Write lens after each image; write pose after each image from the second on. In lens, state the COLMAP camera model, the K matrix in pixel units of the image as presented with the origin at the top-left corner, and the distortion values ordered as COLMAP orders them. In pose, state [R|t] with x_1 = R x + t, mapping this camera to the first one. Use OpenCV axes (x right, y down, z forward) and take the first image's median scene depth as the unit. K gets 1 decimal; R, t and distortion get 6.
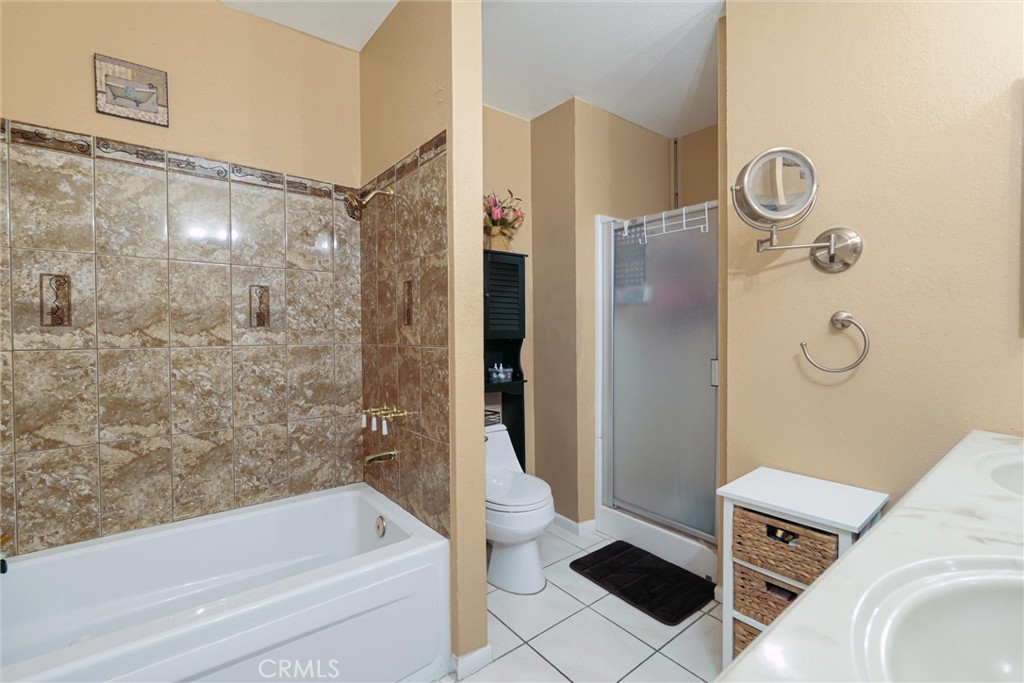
lens RADIAL K [[448.0, 0, 512.0], [0, 448.0, 341.5], [0, 0, 1]] dist [0.002049, 0.000234]
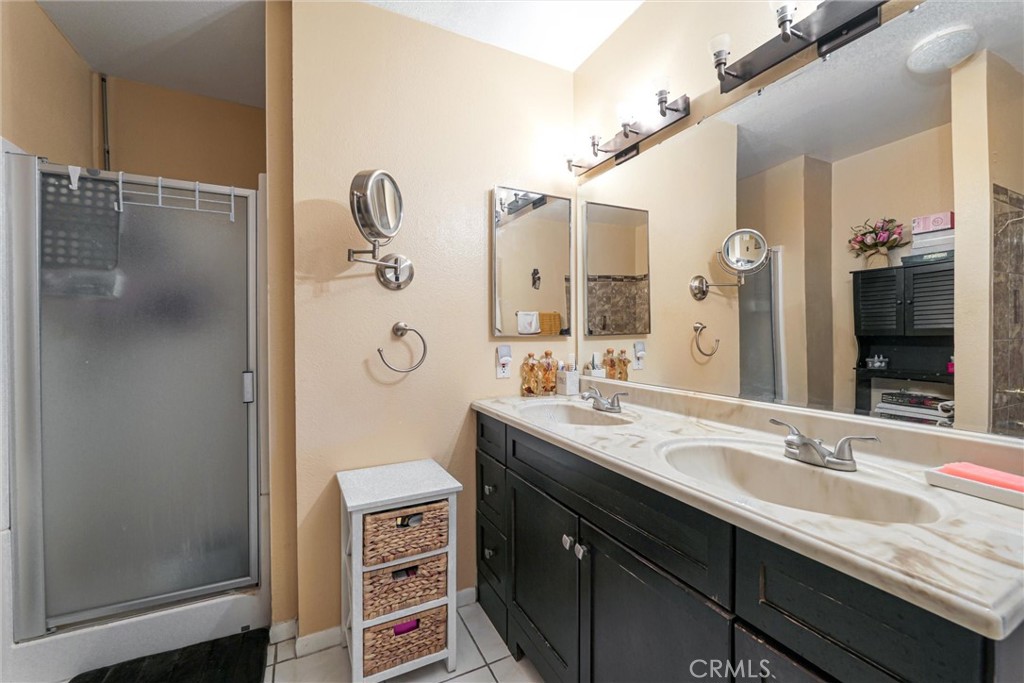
lens RADIAL K [[415.8, 0, 512.0], [0, 415.8, 341.5], [0, 0, 1]] dist [-0.003508, 0.000056]
pose [[0.213443, -0.006949, 0.976931, -0.275208], [0.028799, 0.999585, 0.000818, -0.005389], [-0.976531, 0.027960, 0.213555, 0.404160]]
